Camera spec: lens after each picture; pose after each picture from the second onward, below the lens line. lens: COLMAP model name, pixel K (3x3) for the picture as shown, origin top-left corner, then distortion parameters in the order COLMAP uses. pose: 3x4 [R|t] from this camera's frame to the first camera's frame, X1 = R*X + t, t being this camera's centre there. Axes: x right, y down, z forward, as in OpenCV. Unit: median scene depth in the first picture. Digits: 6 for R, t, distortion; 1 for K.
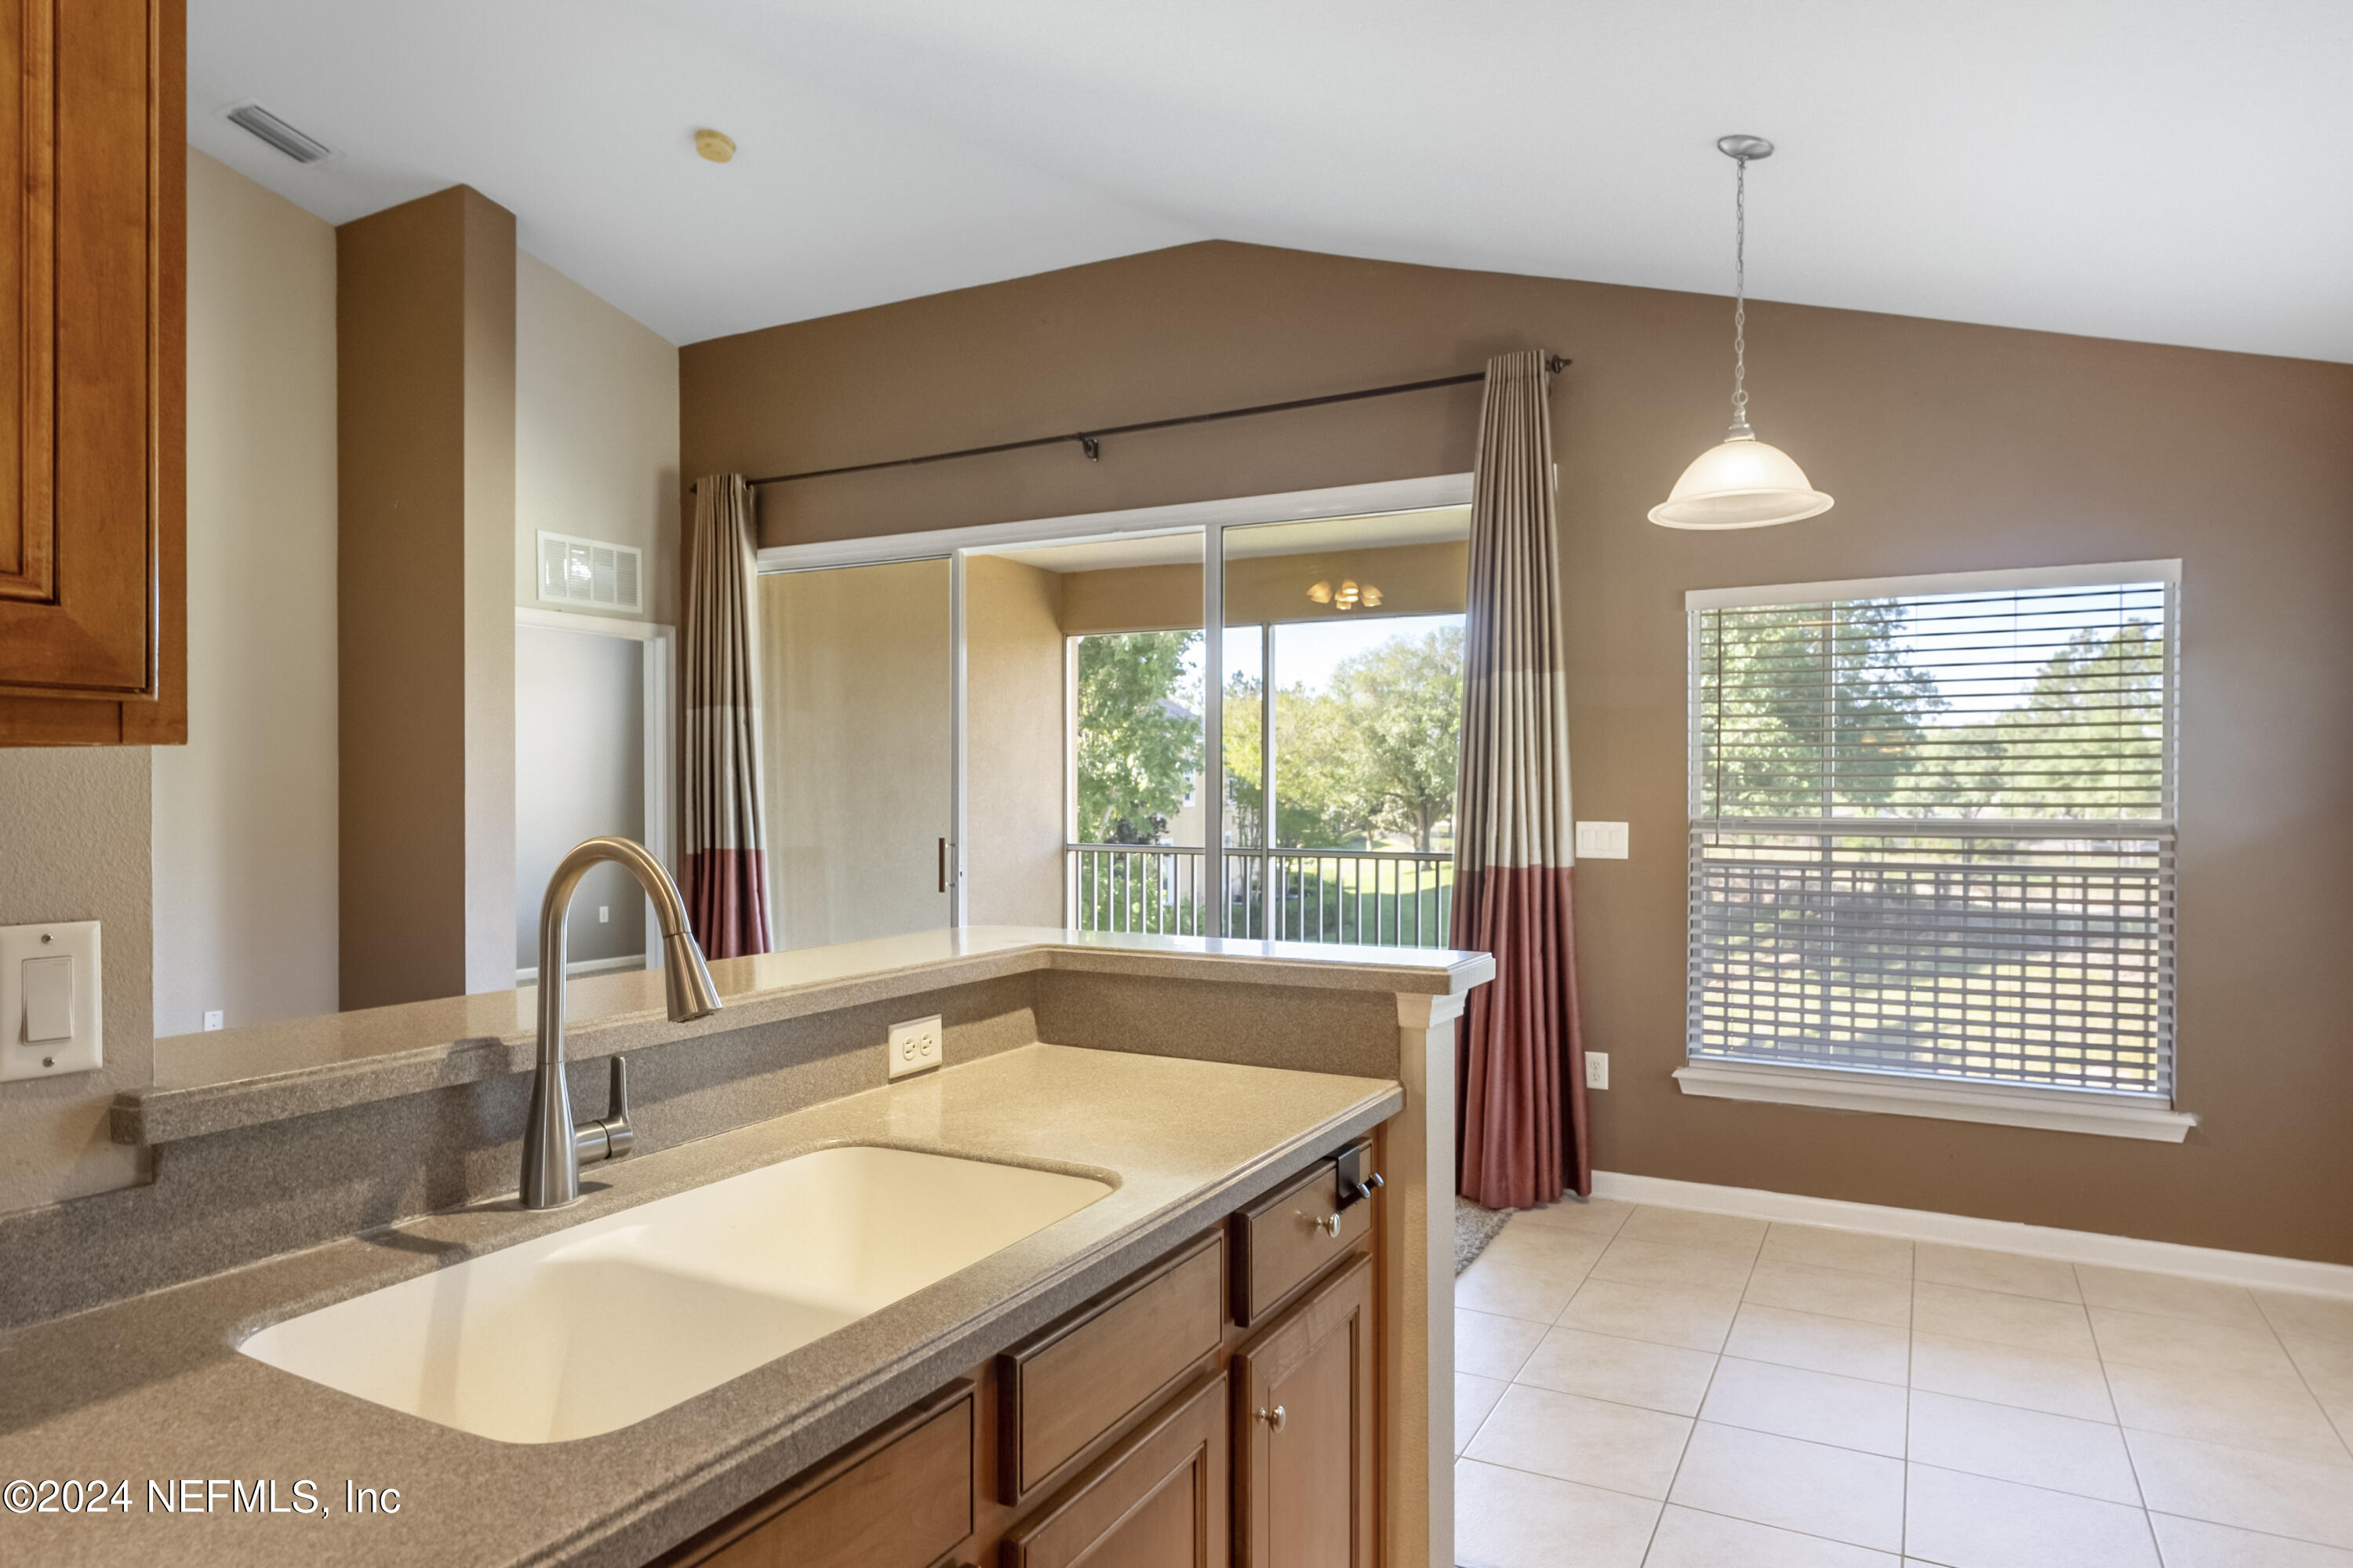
lens RADIAL K [[1405.2, 0, 1170.9], [0, 1405.2, 806.9], [0, 0, 1]] dist [-0.002503, 0.000673]
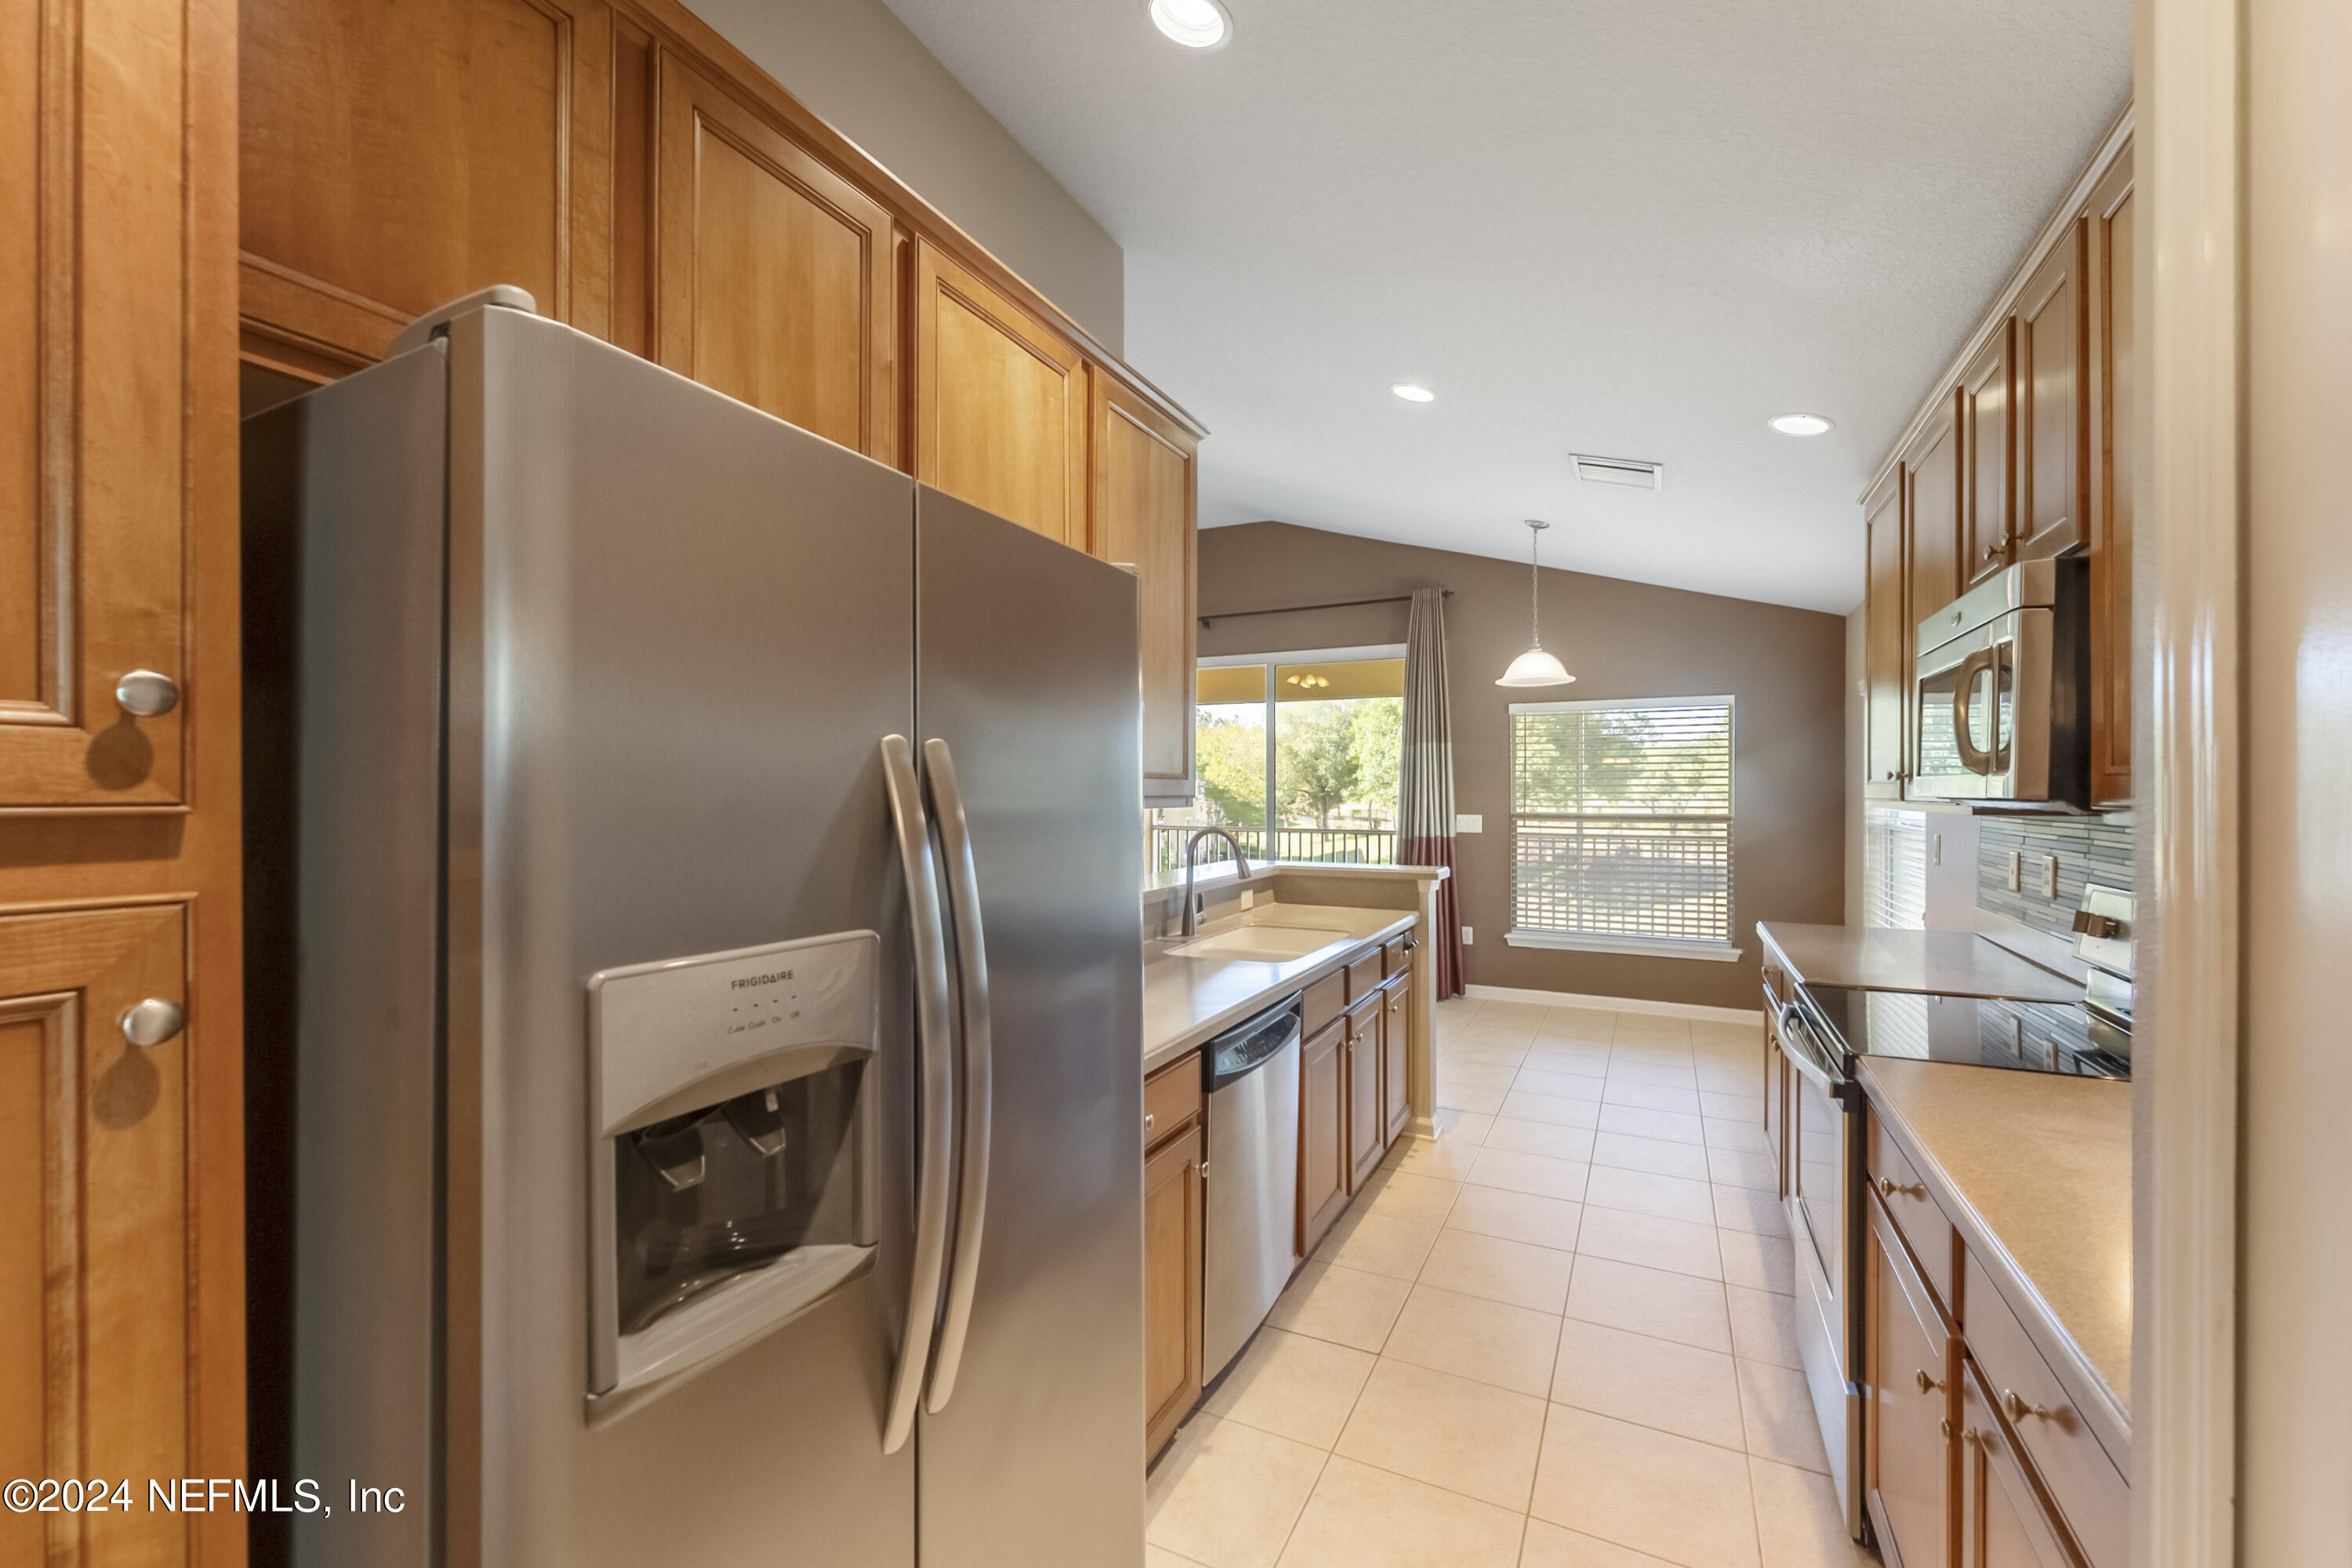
lens RADIAL K [[960.5, 0, 1169.6], [0, 960.5, 790.4], [0, 0, 1]] dist [0.000793, -0.000014]
pose [[0.999664, -0.000573, 0.025901, -0.171884], [0.000779, 0.999968, -0.007927, -0.014423], [-0.025895, 0.007944, 0.999633, -0.404561]]
